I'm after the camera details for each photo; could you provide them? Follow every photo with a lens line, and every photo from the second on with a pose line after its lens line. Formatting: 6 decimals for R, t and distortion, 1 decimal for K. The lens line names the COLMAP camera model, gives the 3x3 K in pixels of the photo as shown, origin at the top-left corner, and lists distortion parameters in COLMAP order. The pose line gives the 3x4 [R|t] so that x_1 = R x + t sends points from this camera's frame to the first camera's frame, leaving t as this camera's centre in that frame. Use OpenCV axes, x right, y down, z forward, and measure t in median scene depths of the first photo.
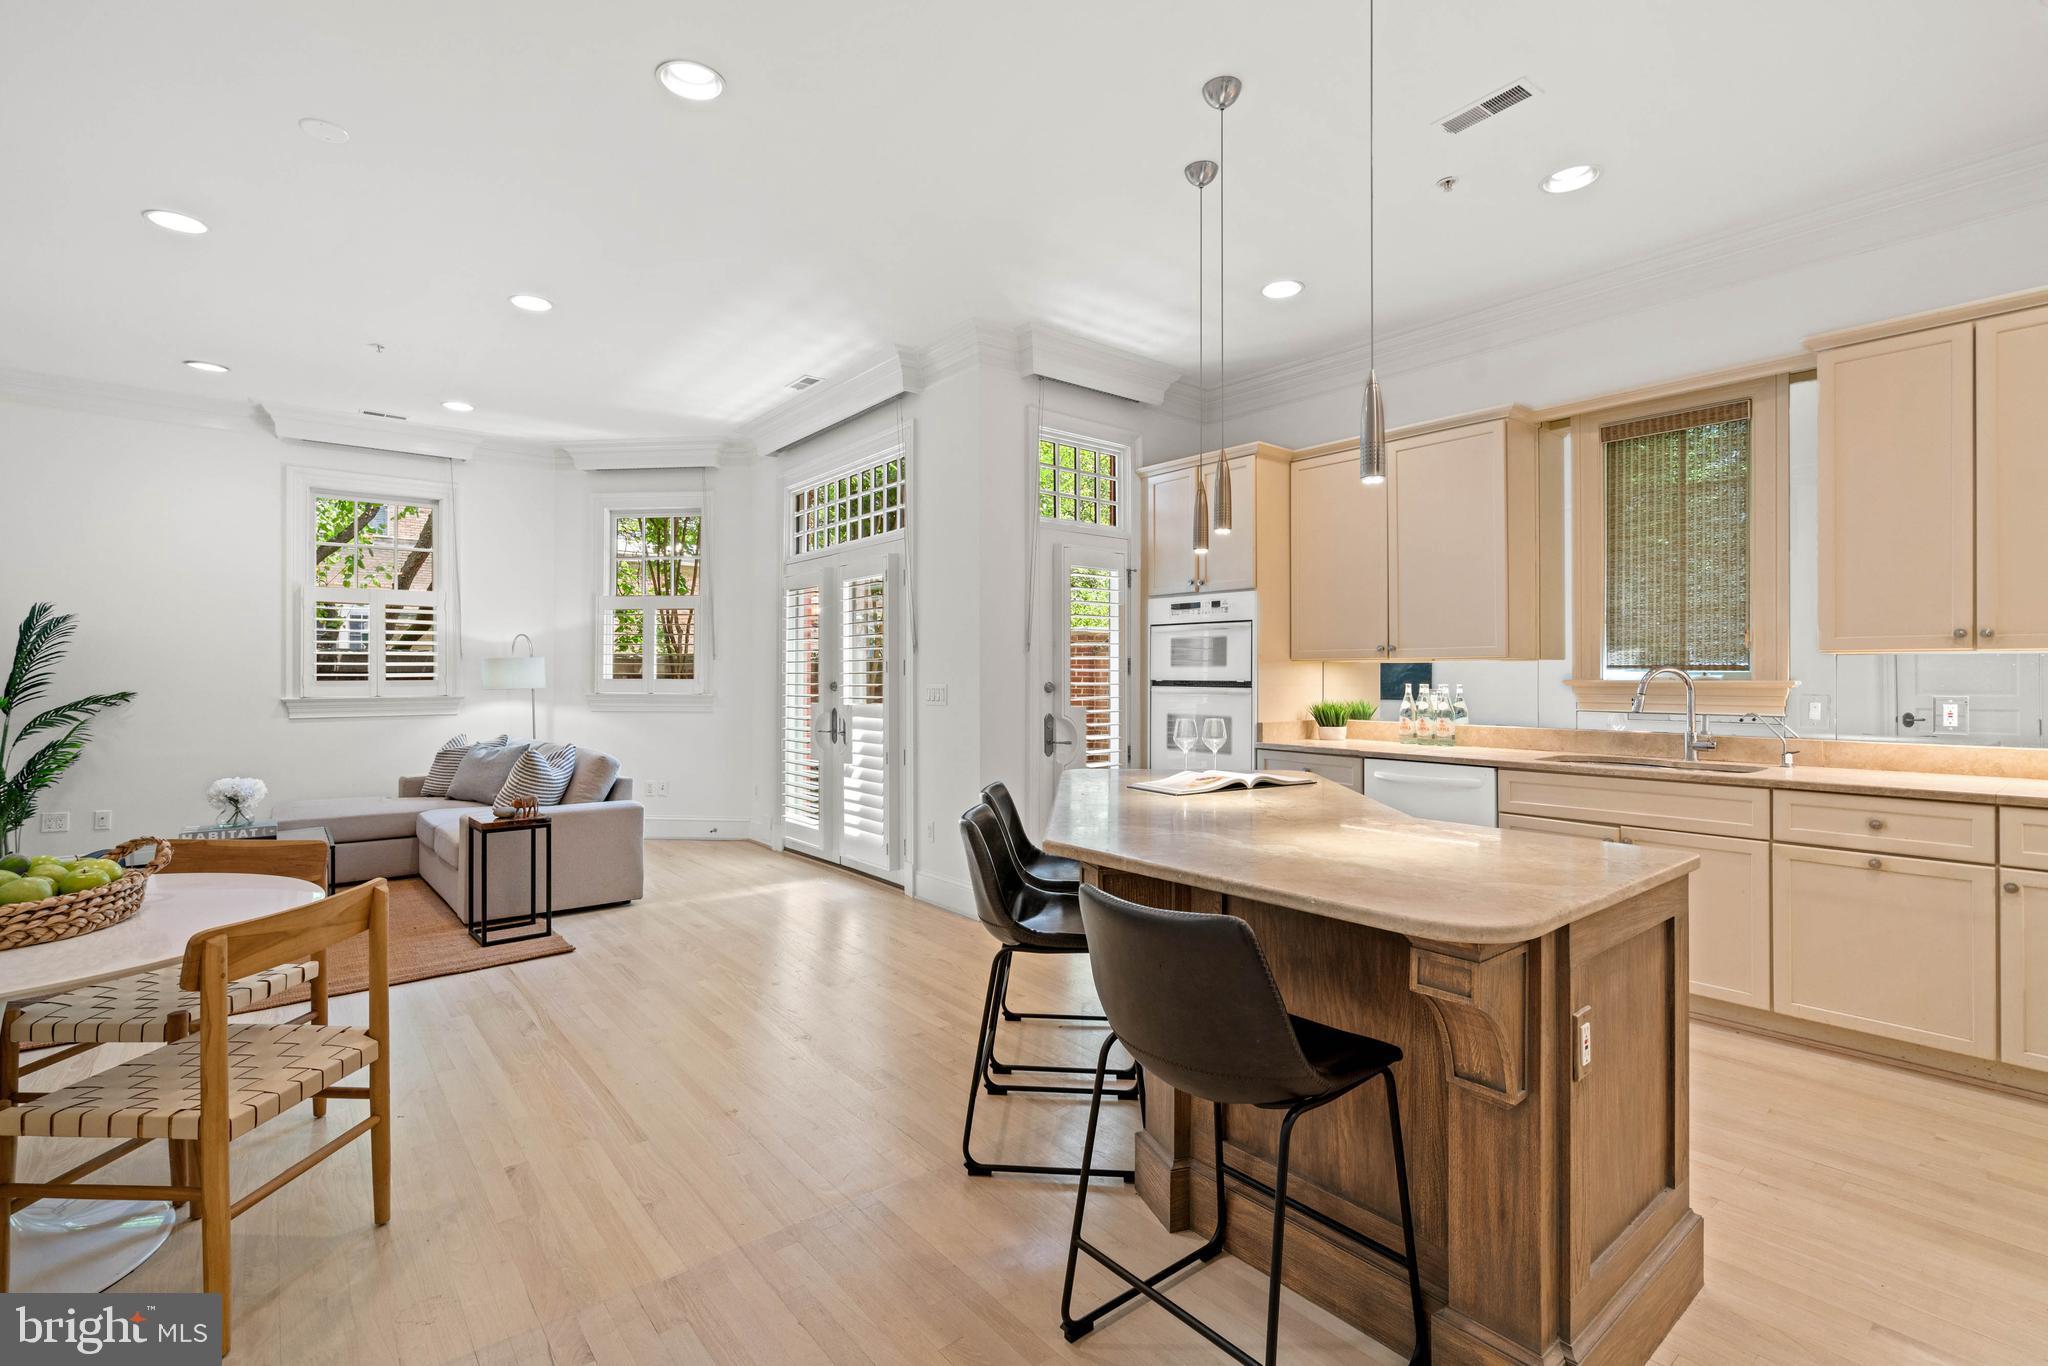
lens RADIAL K [[932.6, 0, 1016.2], [0, 932.6, 670.3], [0, 0, 1]] dist [0.001042, 0.001282]
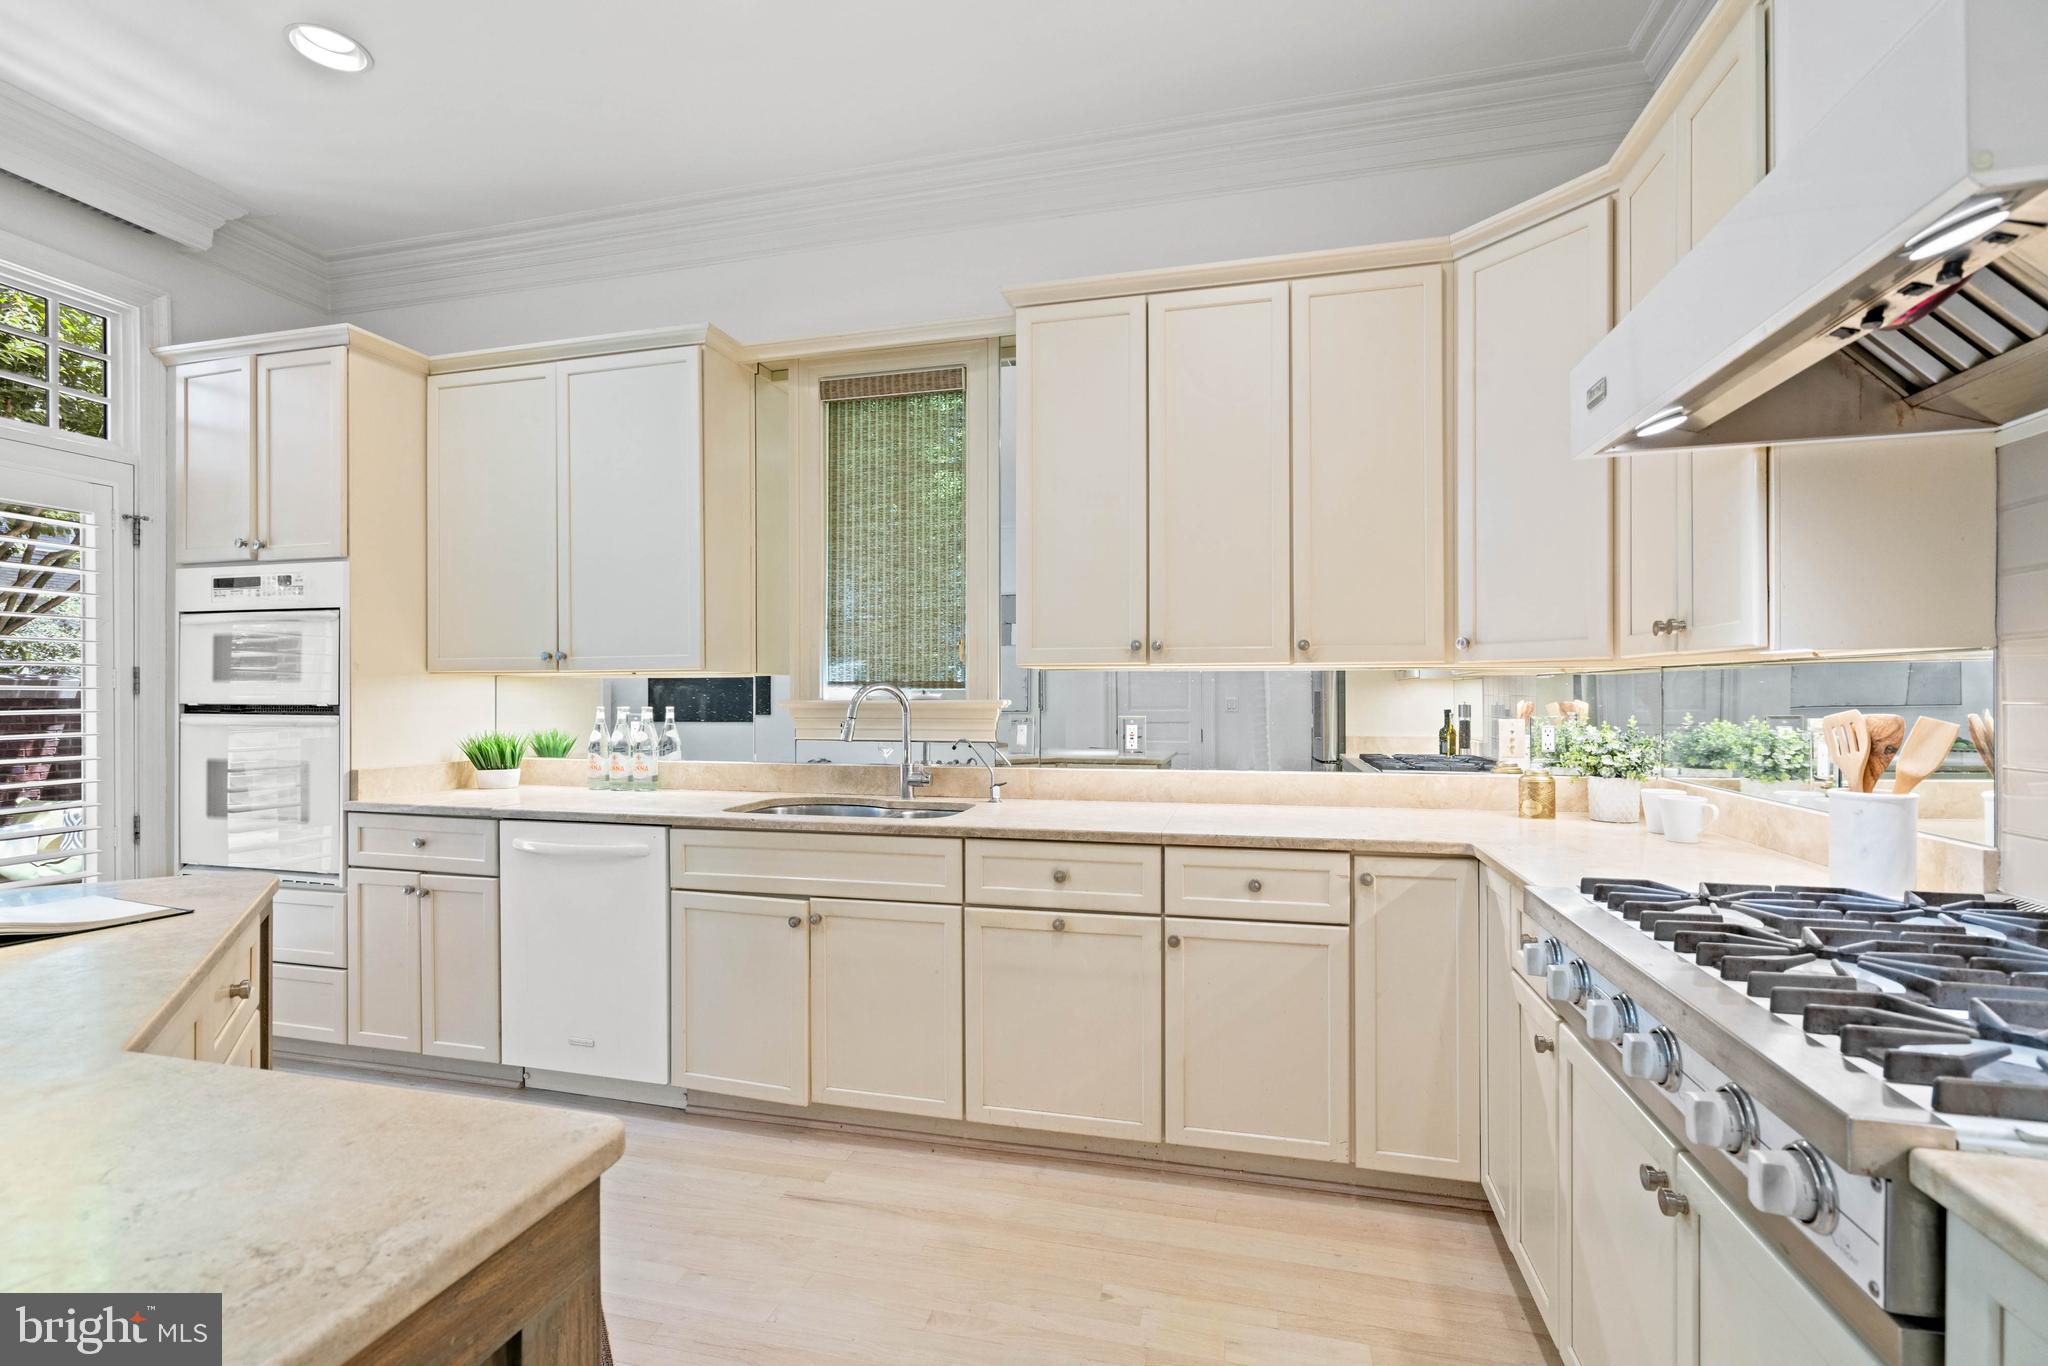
lens RADIAL K [[933.2, 0, 1019.9], [0, 933.2, 692.6], [0, 0, 1]] dist [-0.002550, 0.000024]
pose [[0.806031, -0.001683, 0.591871, 0.262661], [-0.000364, 0.999994, 0.003339, 0.001153], [-0.591873, -0.002907, 0.806026, 0.233253]]
